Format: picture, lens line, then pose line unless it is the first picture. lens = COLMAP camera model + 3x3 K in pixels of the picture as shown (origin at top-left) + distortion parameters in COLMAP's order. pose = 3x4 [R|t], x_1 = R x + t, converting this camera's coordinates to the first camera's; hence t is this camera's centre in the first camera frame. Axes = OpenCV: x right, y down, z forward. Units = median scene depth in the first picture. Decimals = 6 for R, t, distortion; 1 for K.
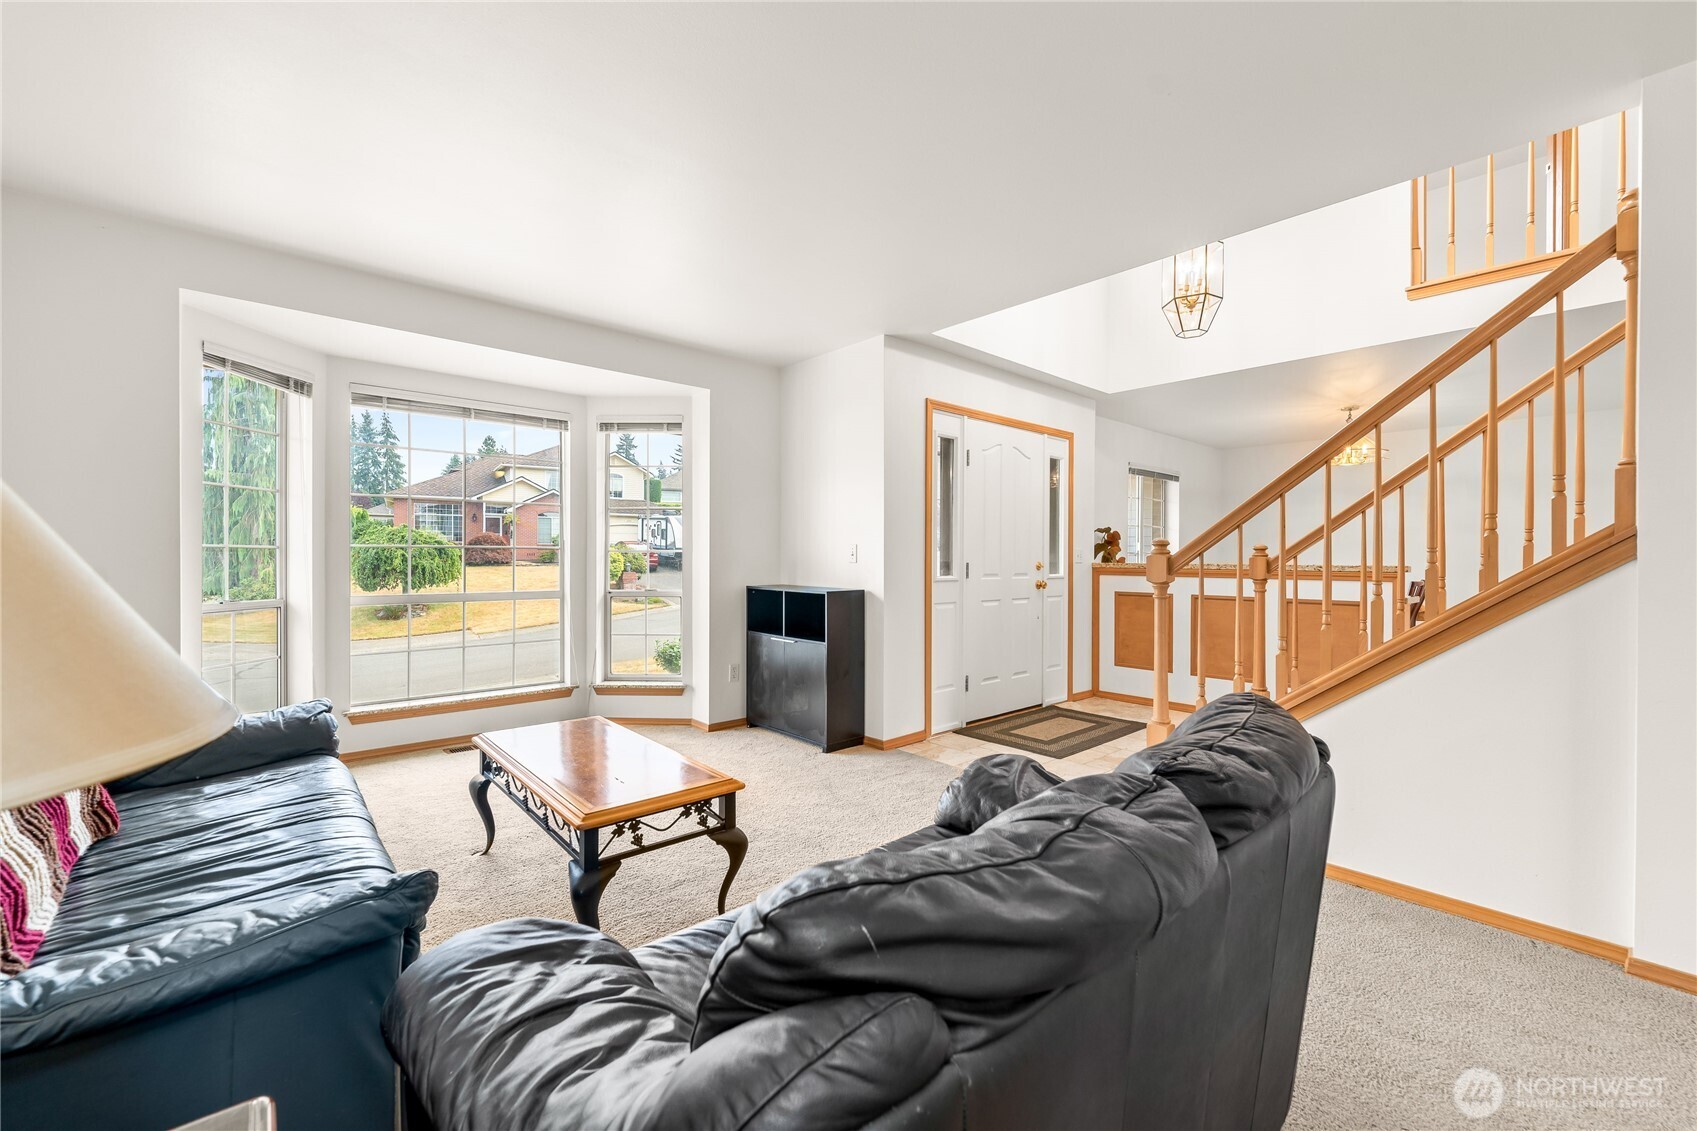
lens RADIAL K [[665.7, 0, 847.0], [0, 665.7, 561.8], [0, 0, 1]] dist [0.000319, 0.000026]
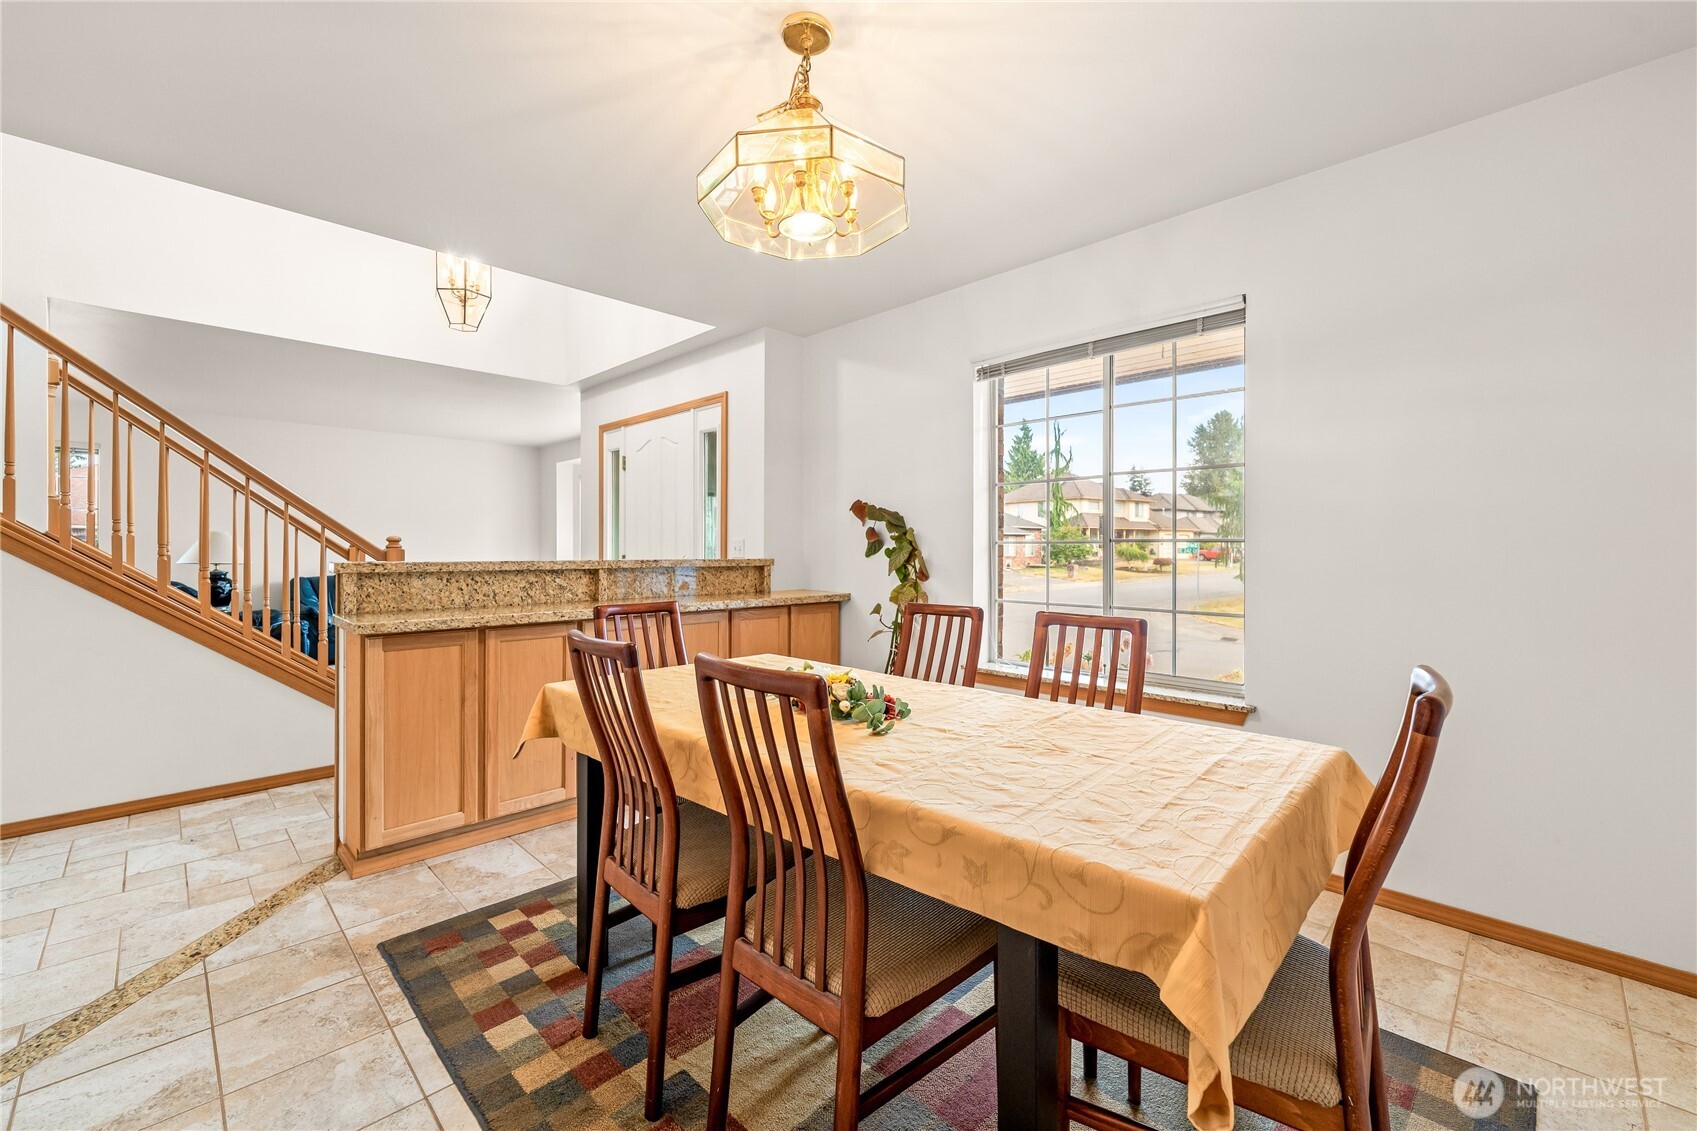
lens RADIAL K [[665.7, 0, 849.1], [0, 665.7, 557.4], [0, 0, 1]] dist [0.000319, 0.000026]
pose [[0.081983, 0.005185, -0.996620, 1.264026], [-0.007612, 0.999961, 0.004576, -0.003611], [0.996605, 0.007211, 0.082019, 1.212453]]
